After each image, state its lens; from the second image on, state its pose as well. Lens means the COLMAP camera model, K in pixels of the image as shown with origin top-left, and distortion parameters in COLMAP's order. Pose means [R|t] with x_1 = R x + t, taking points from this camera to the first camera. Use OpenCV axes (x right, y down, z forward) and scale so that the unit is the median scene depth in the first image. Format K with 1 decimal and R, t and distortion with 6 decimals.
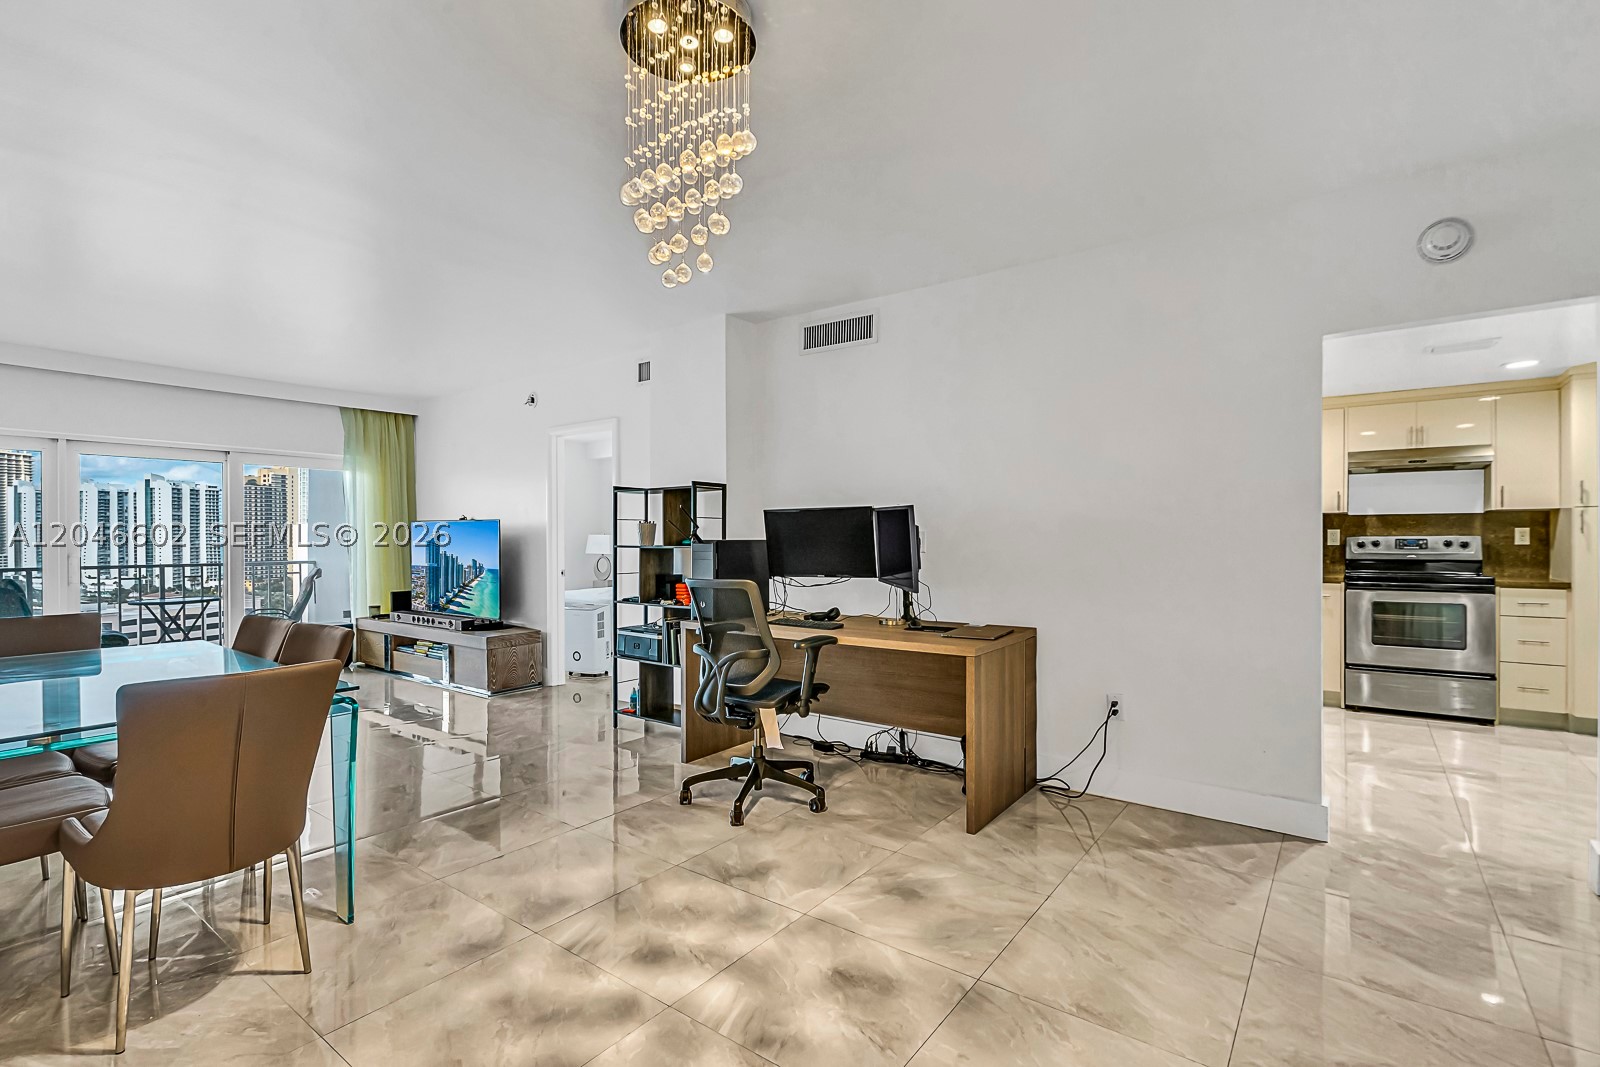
lens RADIAL K [[753.2, 0, 781.6], [0, 753.2, 540.2], [0, 0, 1]] dist [-0.004031, -0.000423]
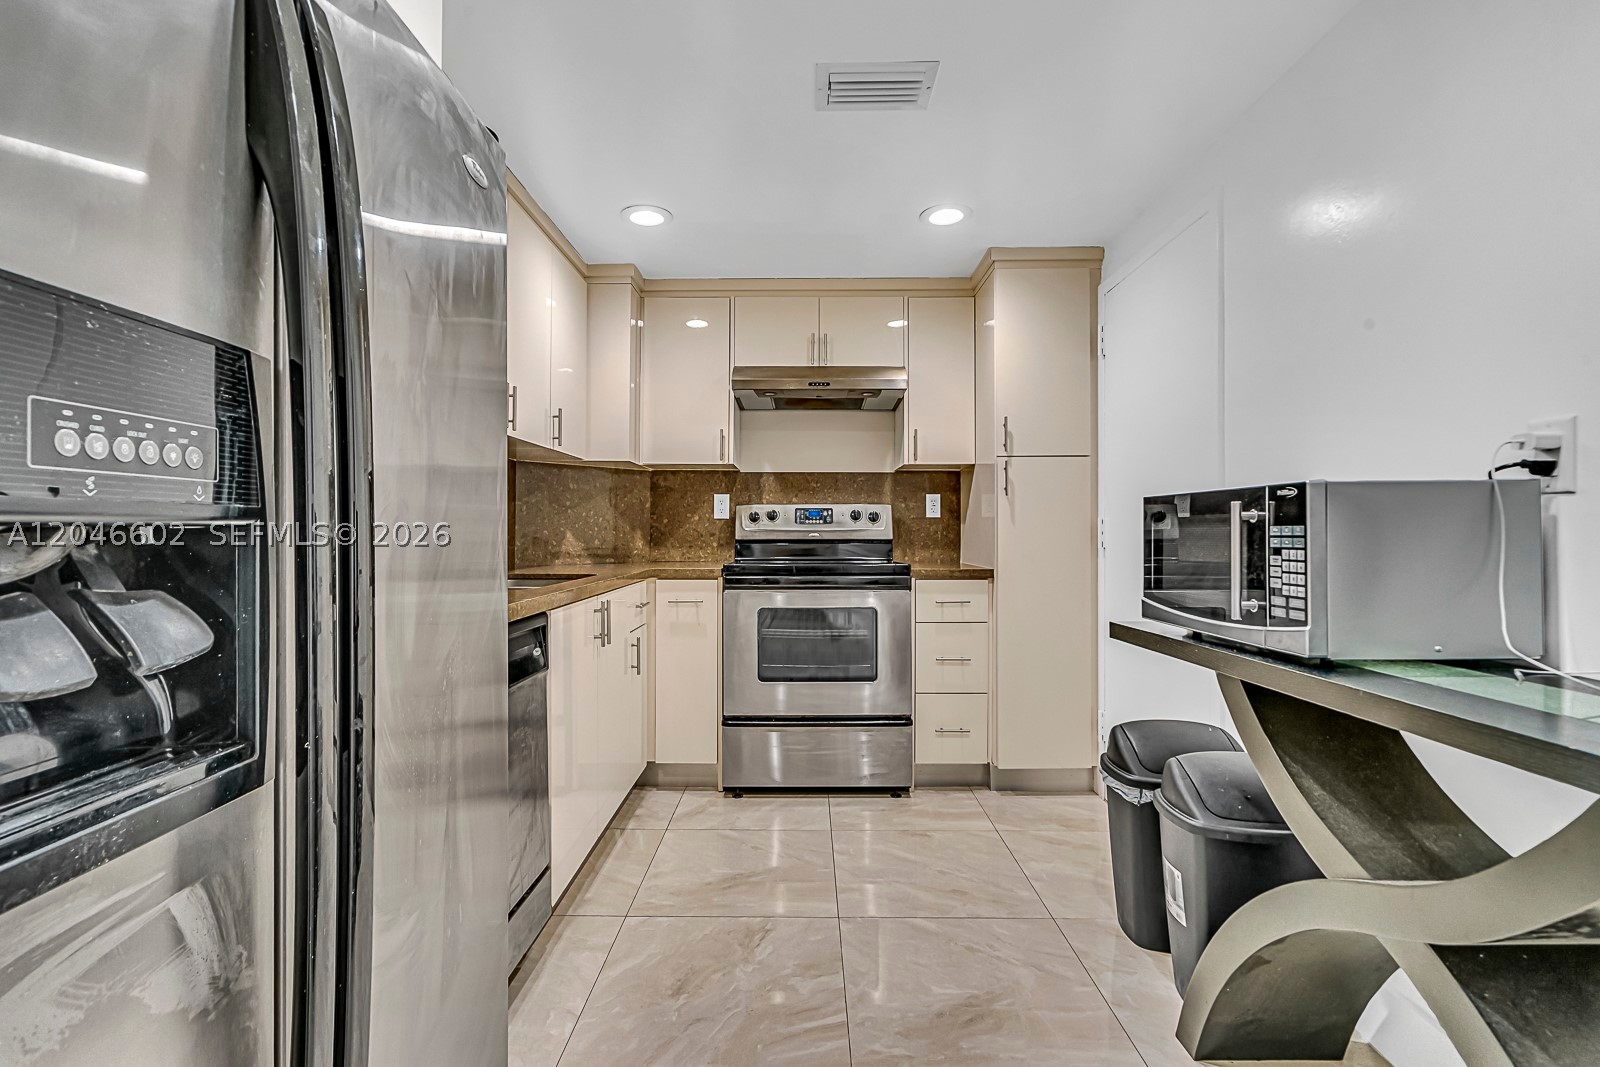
lens RADIAL K [[720.9, 0, 800.0], [0, 720.9, 533.5], [0, 0, 1]] dist [-0.013774, 0.004604]
pose [[0.799294, 0.003830, 0.600928, 0.470465], [-0.001354, 0.999989, -0.004572, 0.024750], [-0.600939, 0.002840, 0.799290, 0.525472]]
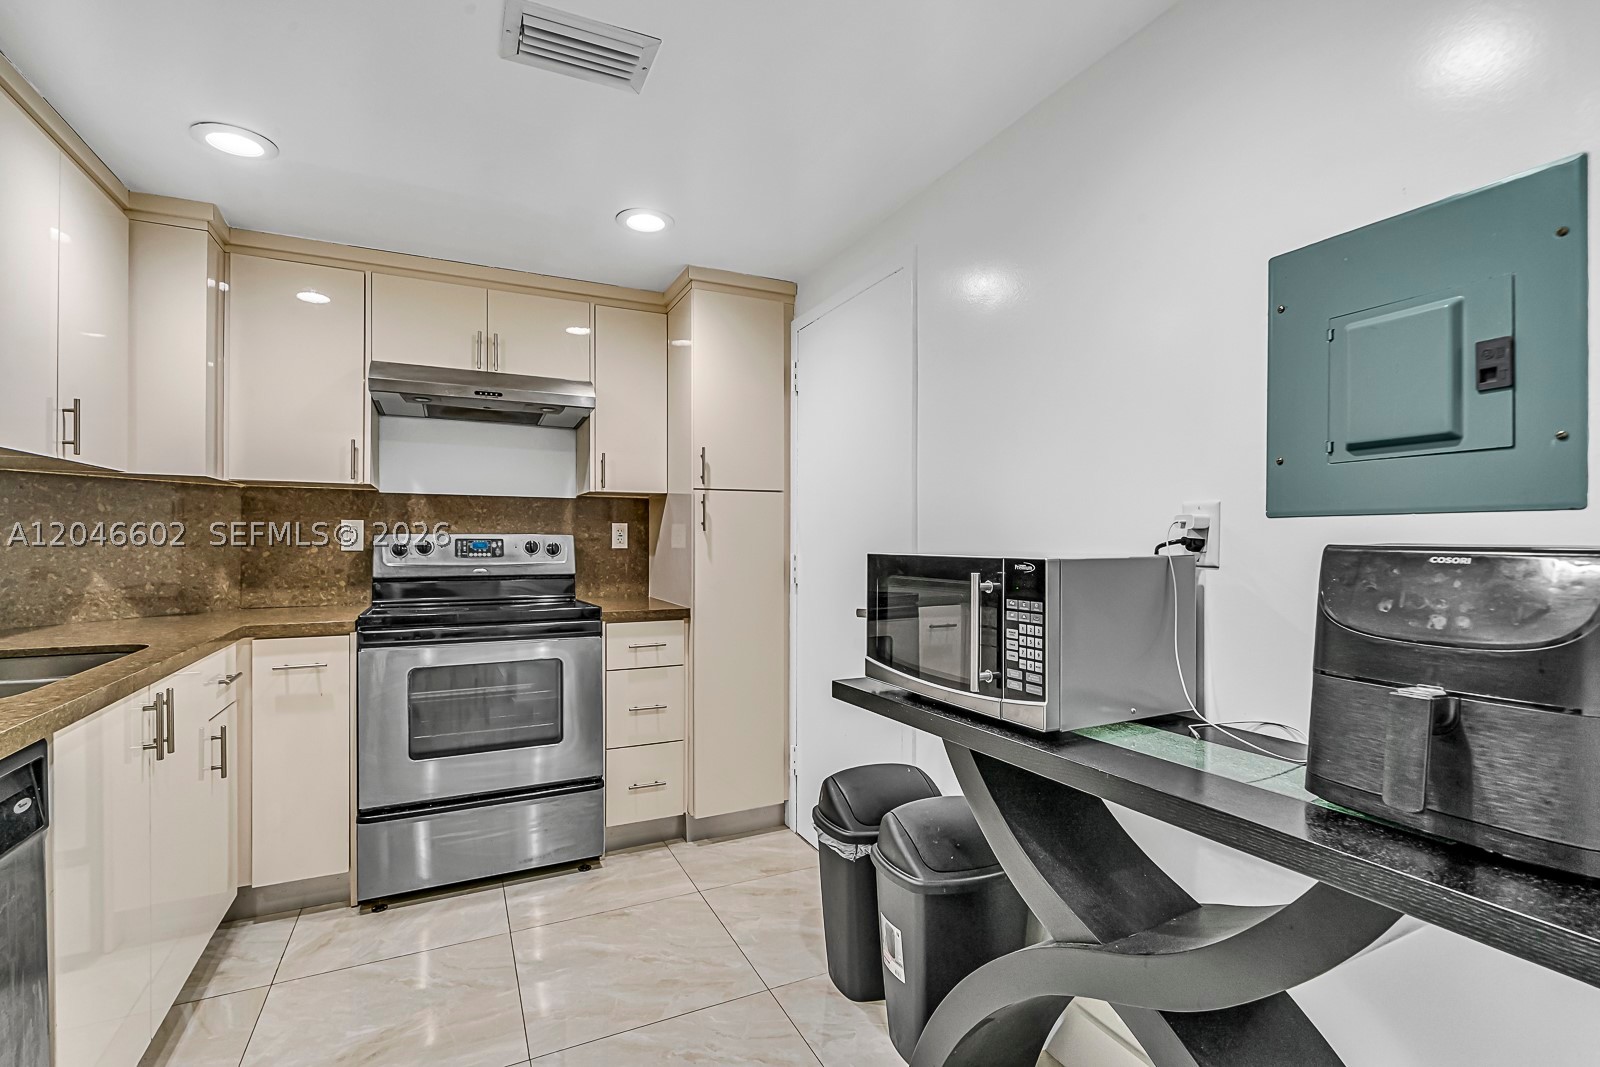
lens RADIAL K [[716.9, 0, 787.2], [0, 716.9, 547.5], [0, 0, 1]] dist [-0.003293, 0.000772]
pose [[0.457070, -0.003413, 0.889424, 0.493761], [-0.002889, 0.999982, 0.005322, 0.001057], [-0.889426, -0.005002, 0.457052, 0.581920]]
